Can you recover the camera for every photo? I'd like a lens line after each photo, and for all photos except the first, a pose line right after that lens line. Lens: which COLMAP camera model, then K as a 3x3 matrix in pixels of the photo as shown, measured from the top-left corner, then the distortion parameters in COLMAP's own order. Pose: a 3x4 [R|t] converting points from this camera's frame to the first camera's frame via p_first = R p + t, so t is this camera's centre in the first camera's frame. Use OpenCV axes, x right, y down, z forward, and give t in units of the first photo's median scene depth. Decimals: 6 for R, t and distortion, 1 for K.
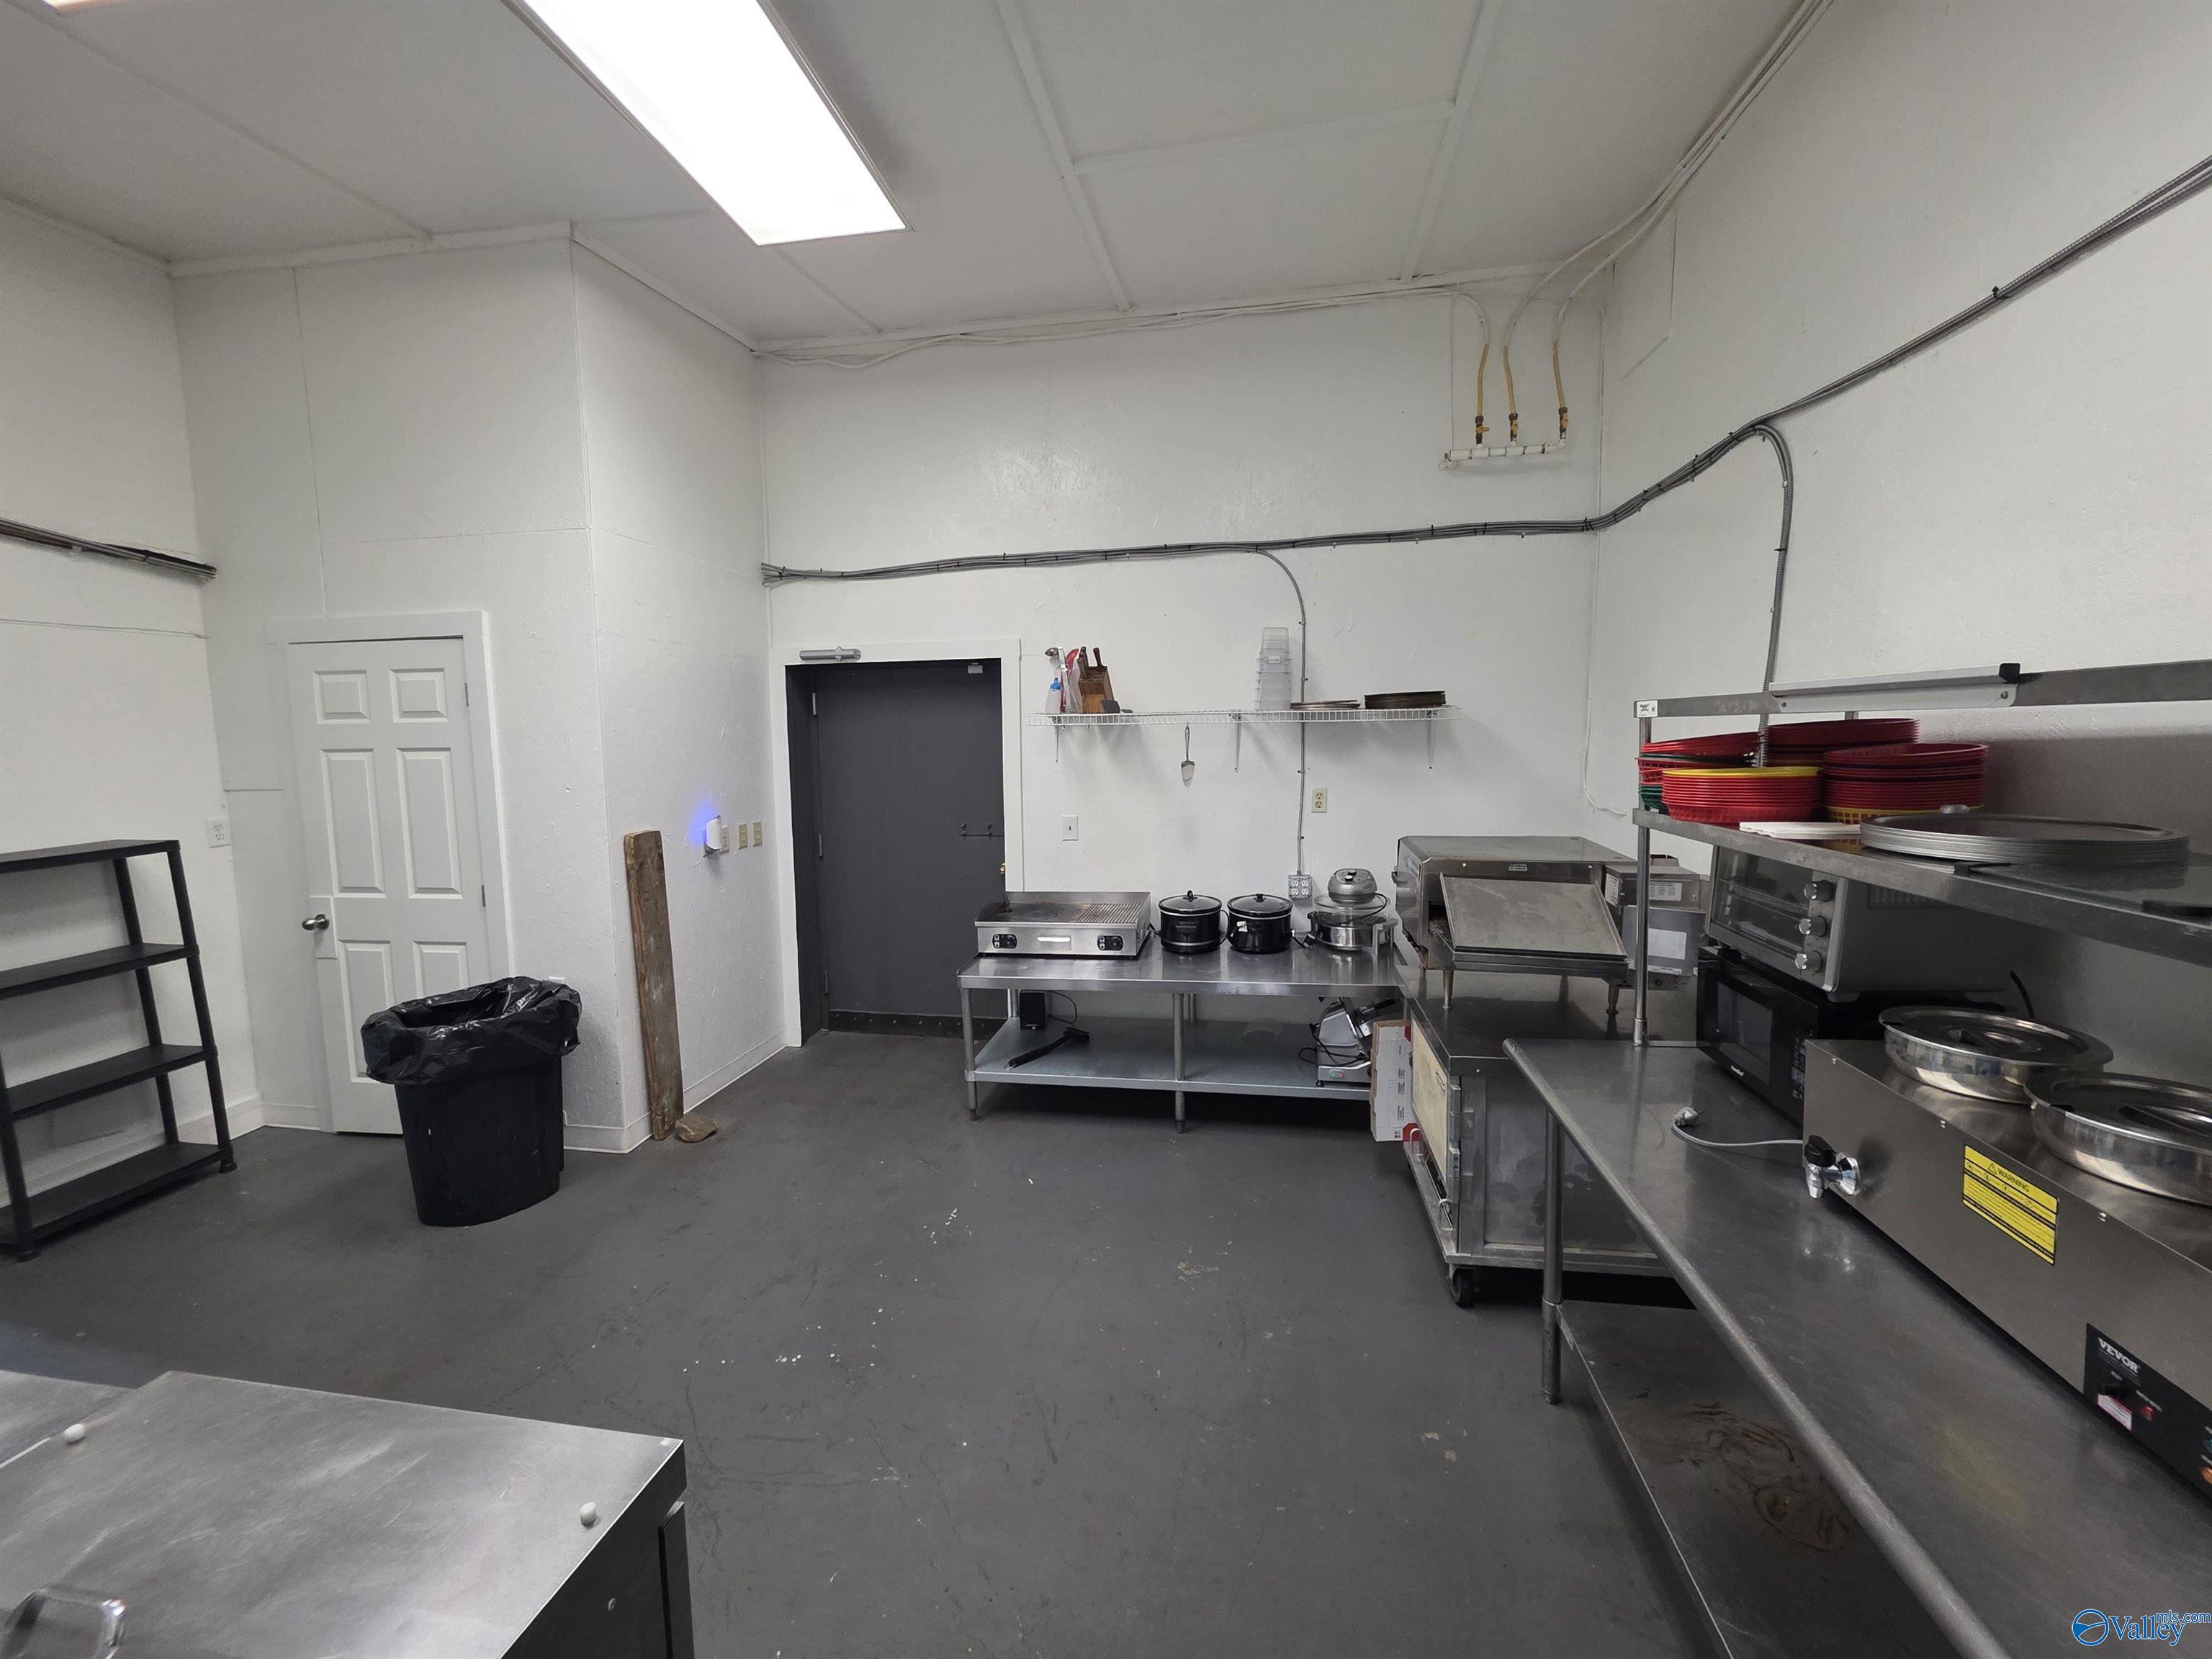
lens RADIAL K [[877.9, 0, 1112.6], [0, 877.9, 821.0], [0, 0, 1]] dist [-0.004004, 0.001379]
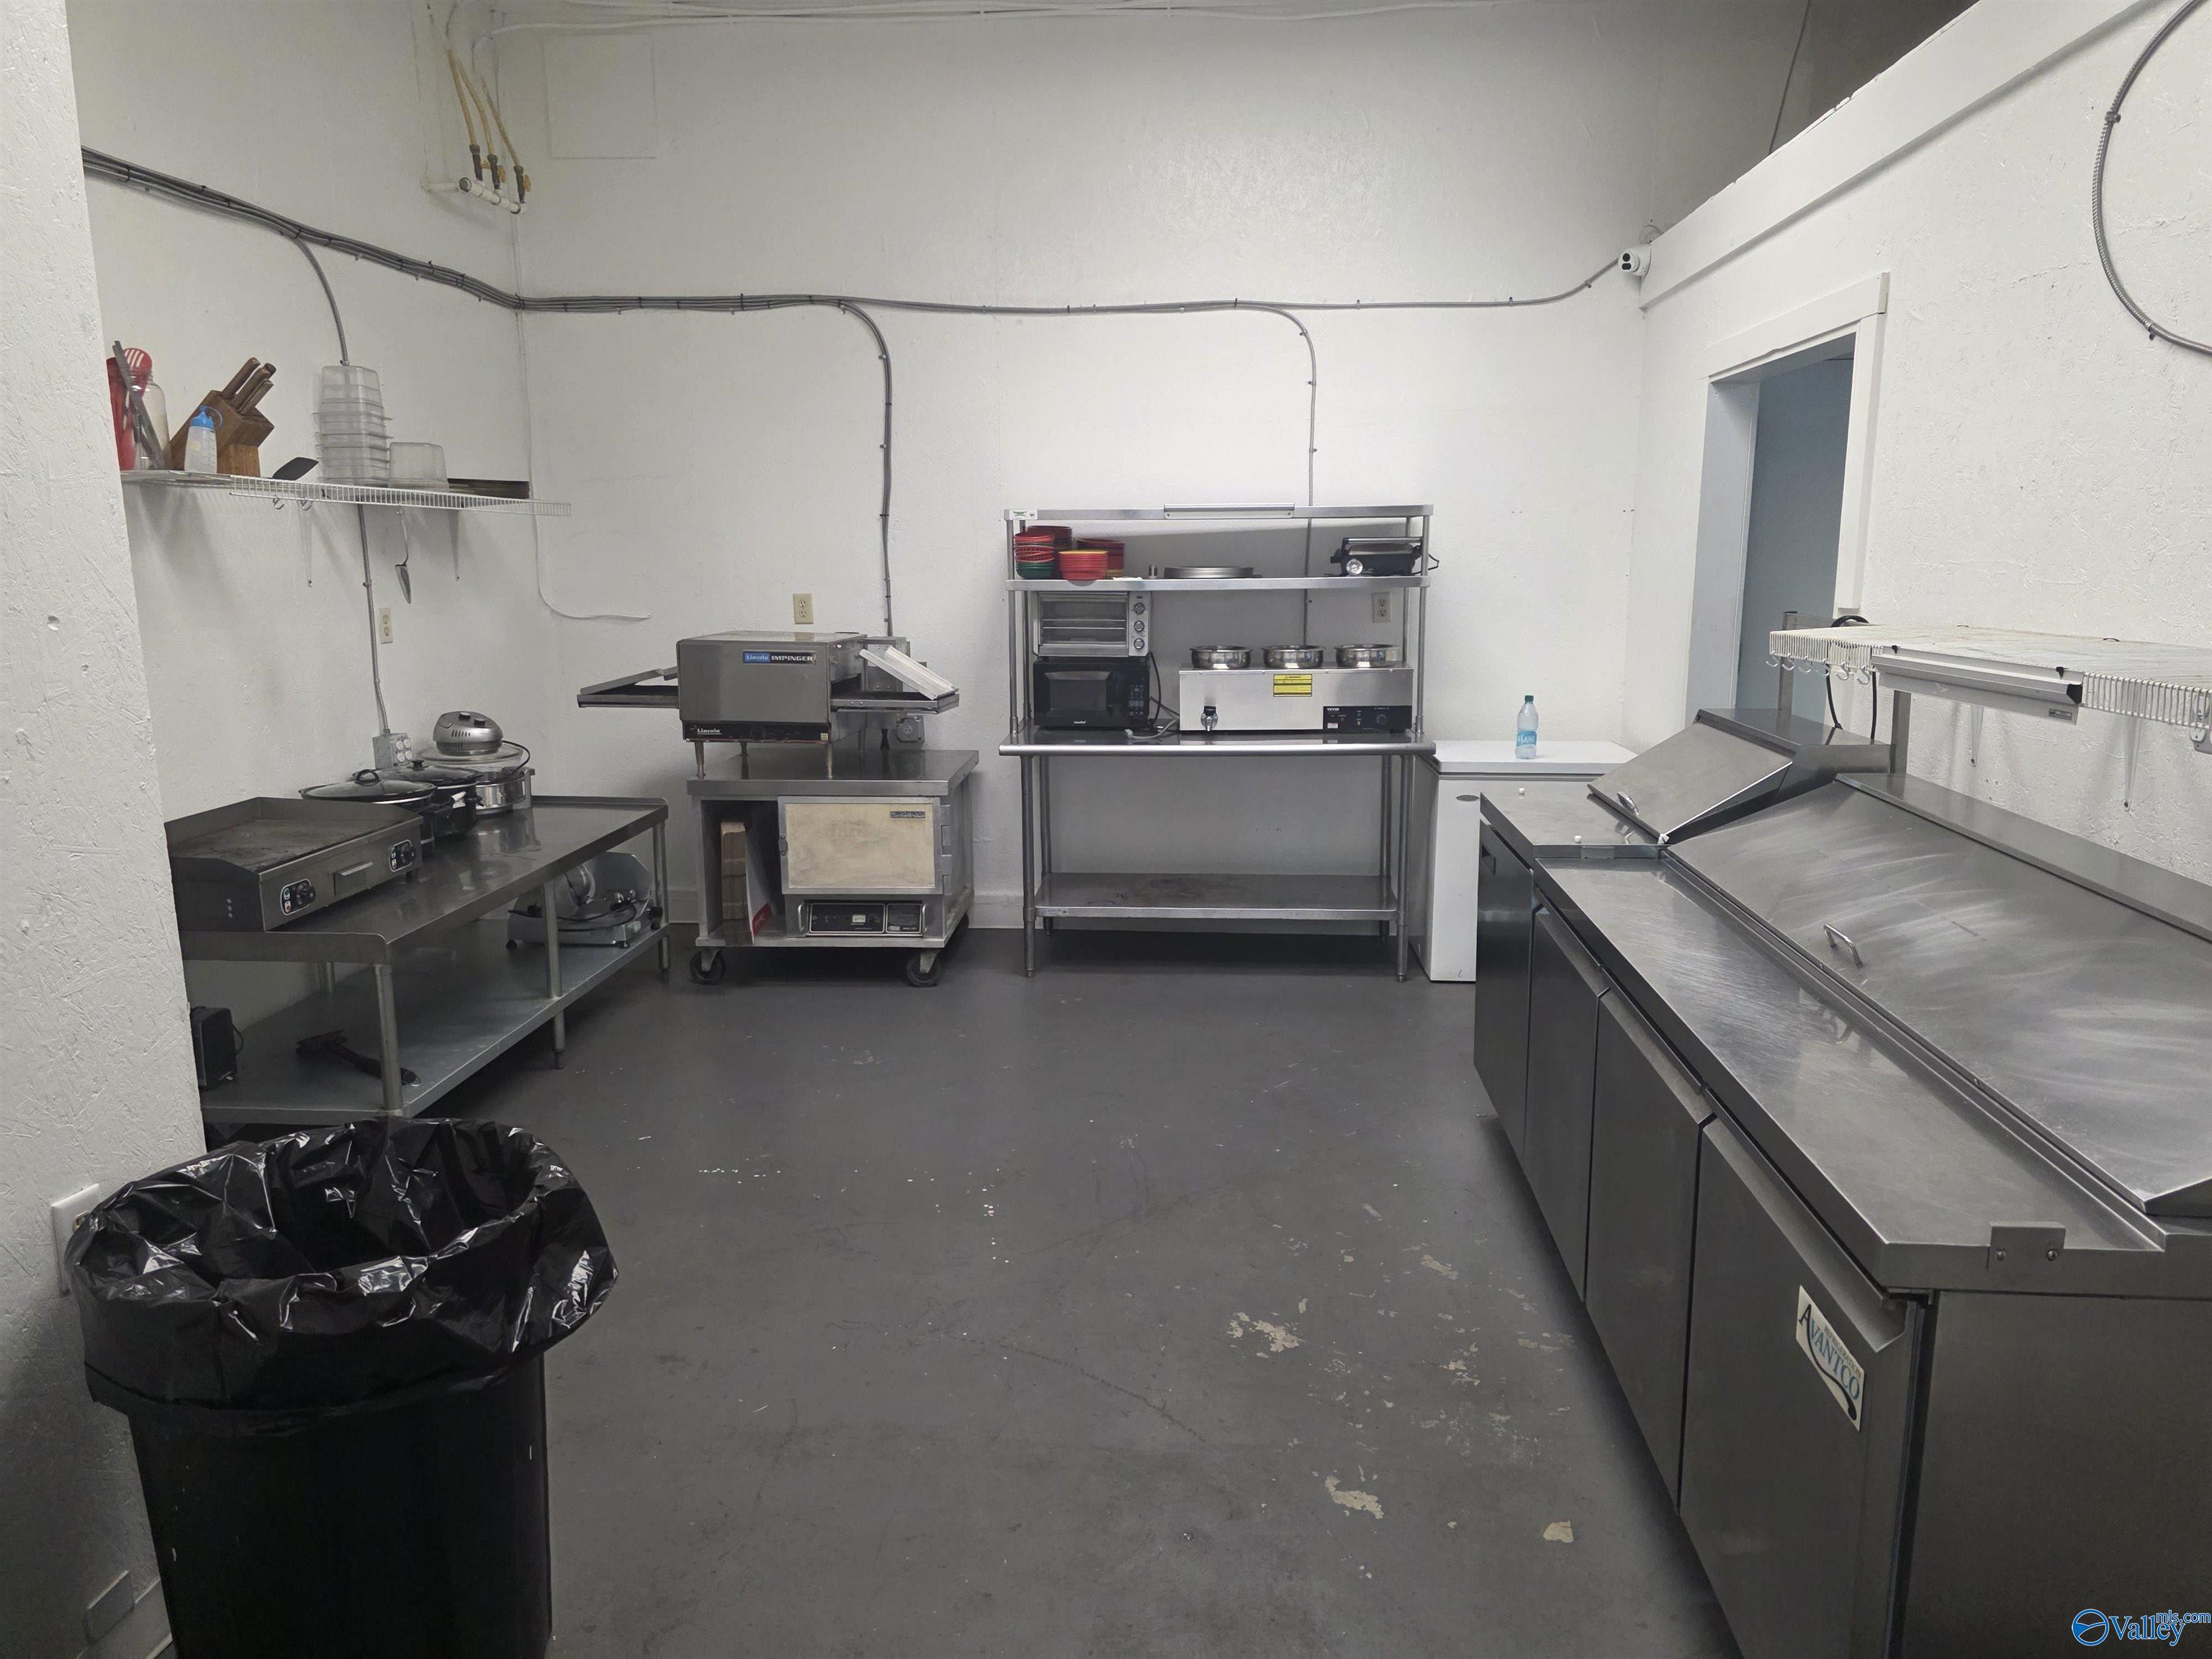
lens RADIAL K [[1472.4, 0, 1112.2], [0, 1472.4, 827.9], [0, 0, 1]] dist [0.055931, -0.054527]
pose [[-0.102750, -0.165262, 0.980883, -1.122175], [0.109018, 0.978291, 0.176245, -0.012657], [-0.988715, 0.125043, -0.082503, 0.594126]]
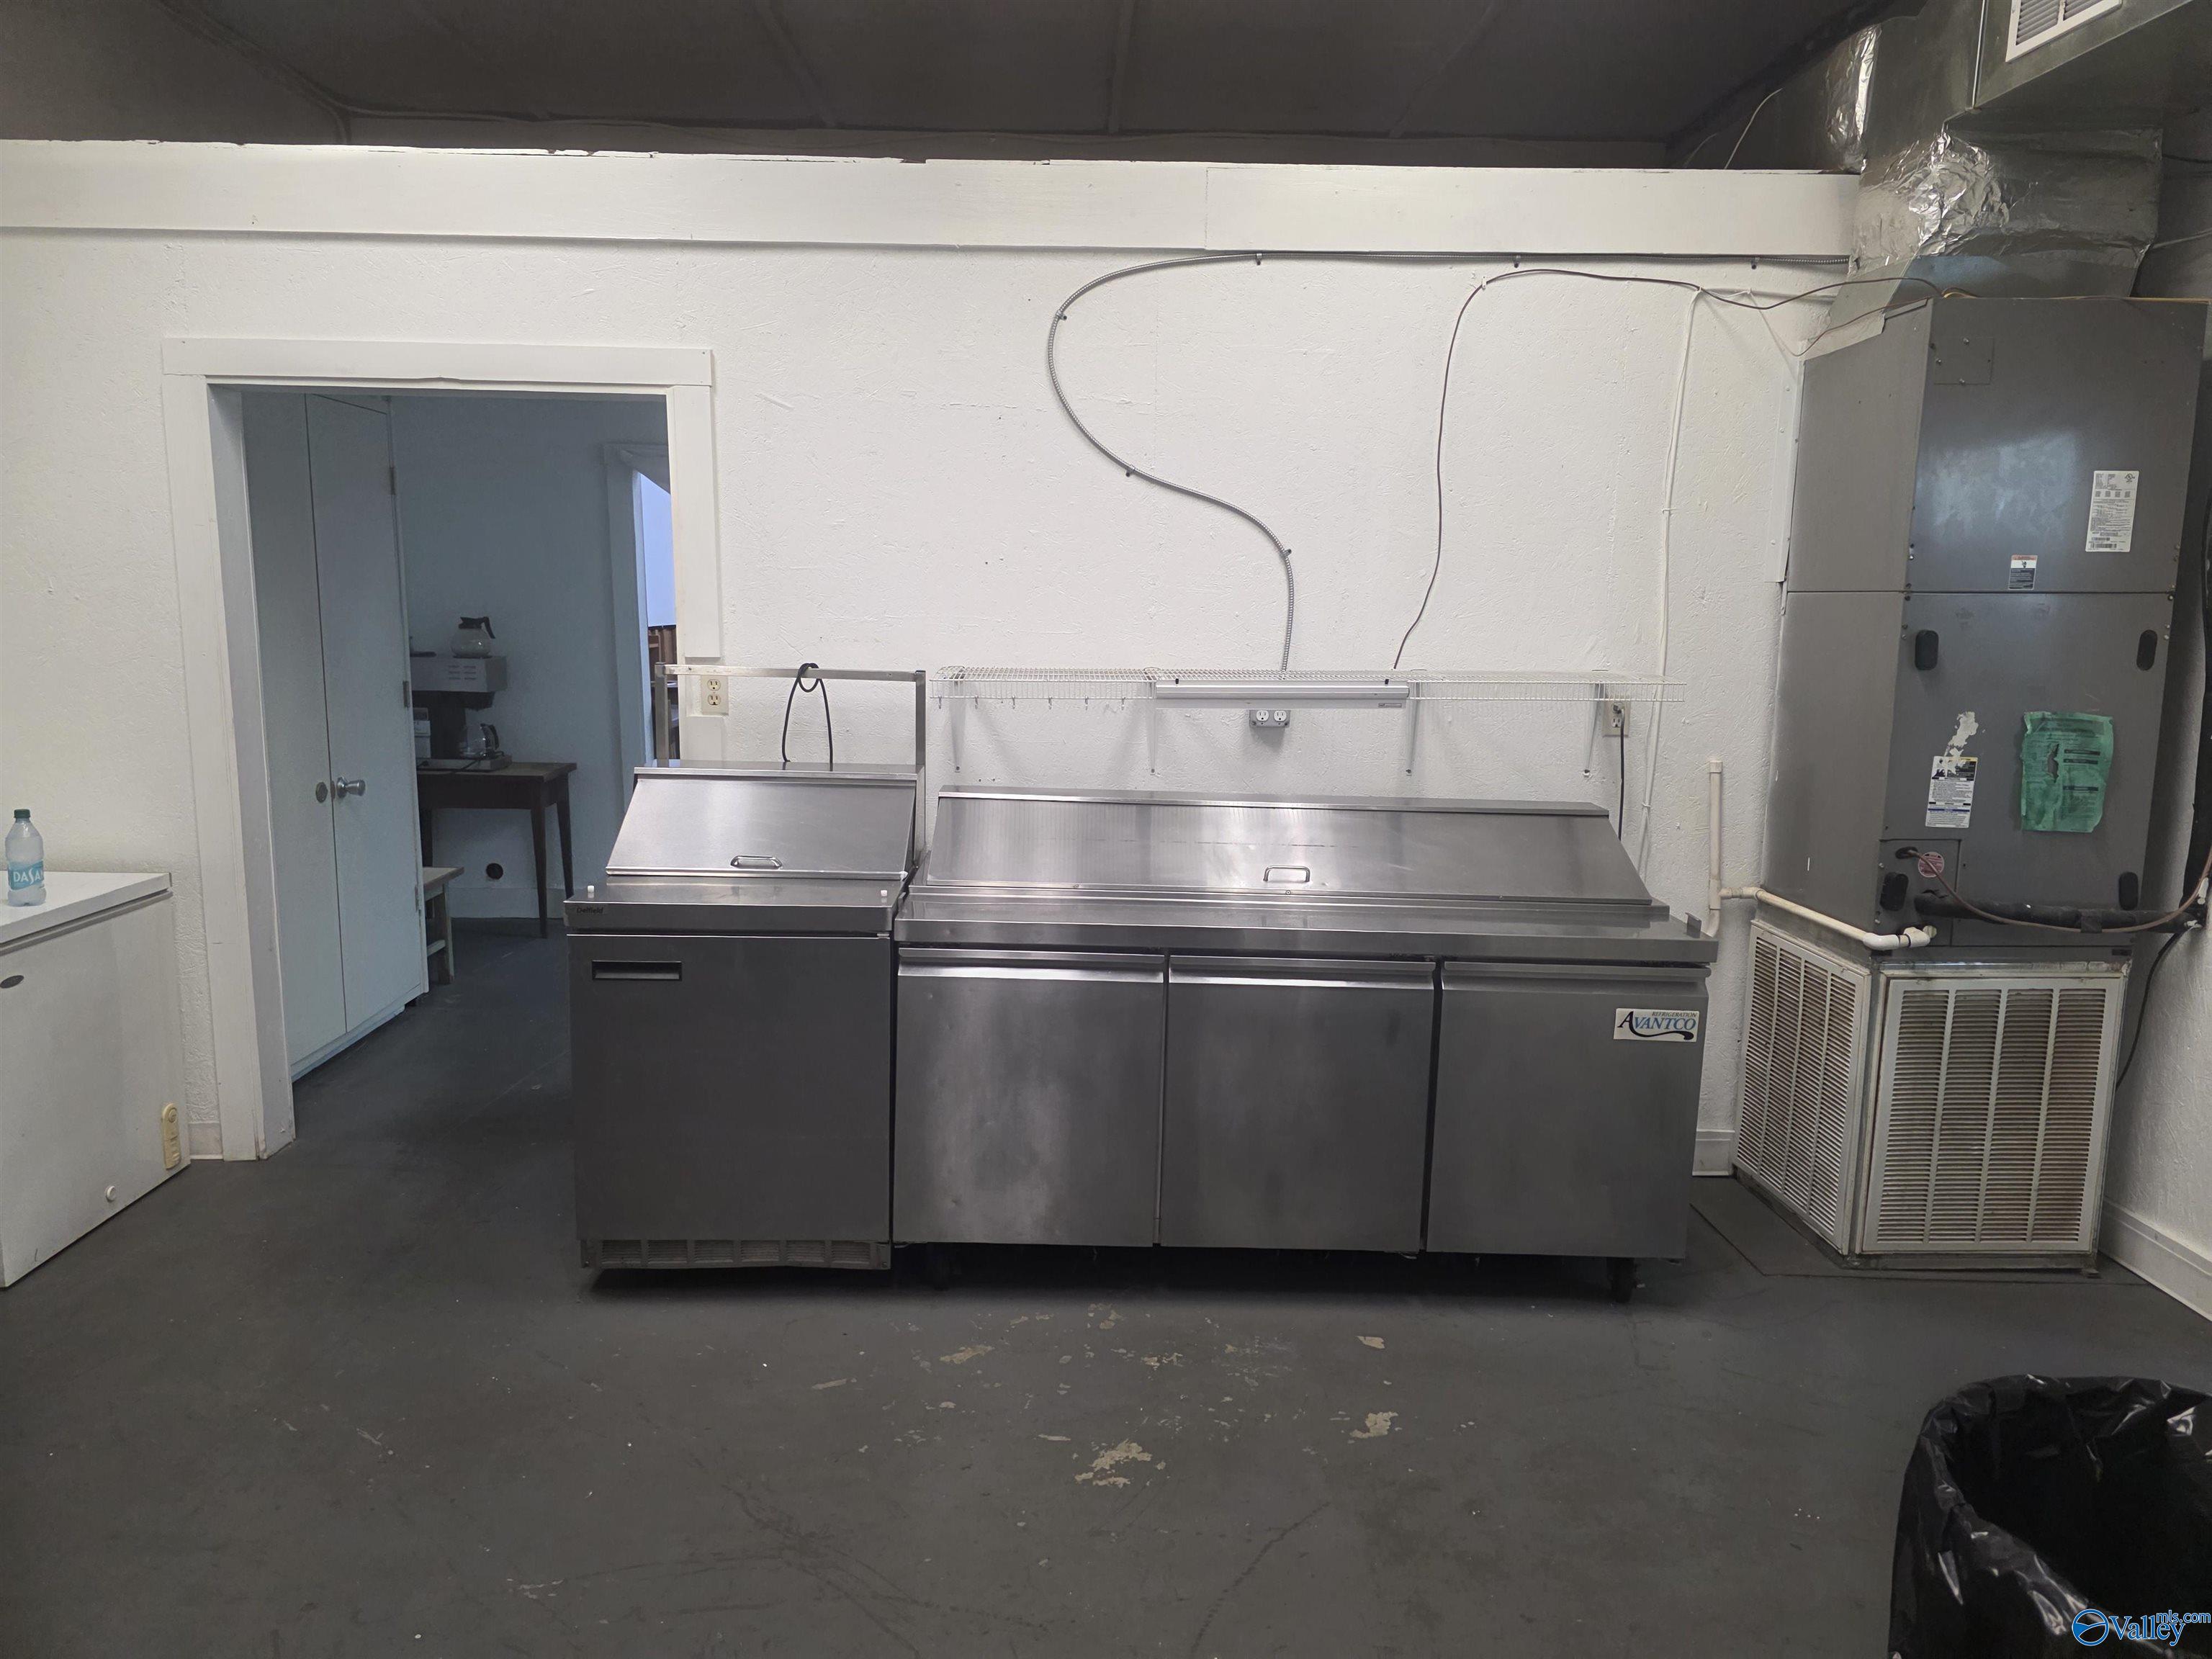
lens RADIAL K [[1472.4, 0, 1104.5], [0, 1472.4, 831.4], [0, 0, 1]] dist [0.055931, -0.054527]
pose [[-0.978417, 0.036148, -0.203454, -0.252742], [-0.017709, 0.966291, 0.256844, -0.082671], [0.205880, 0.254903, -0.944795, 1.087167]]
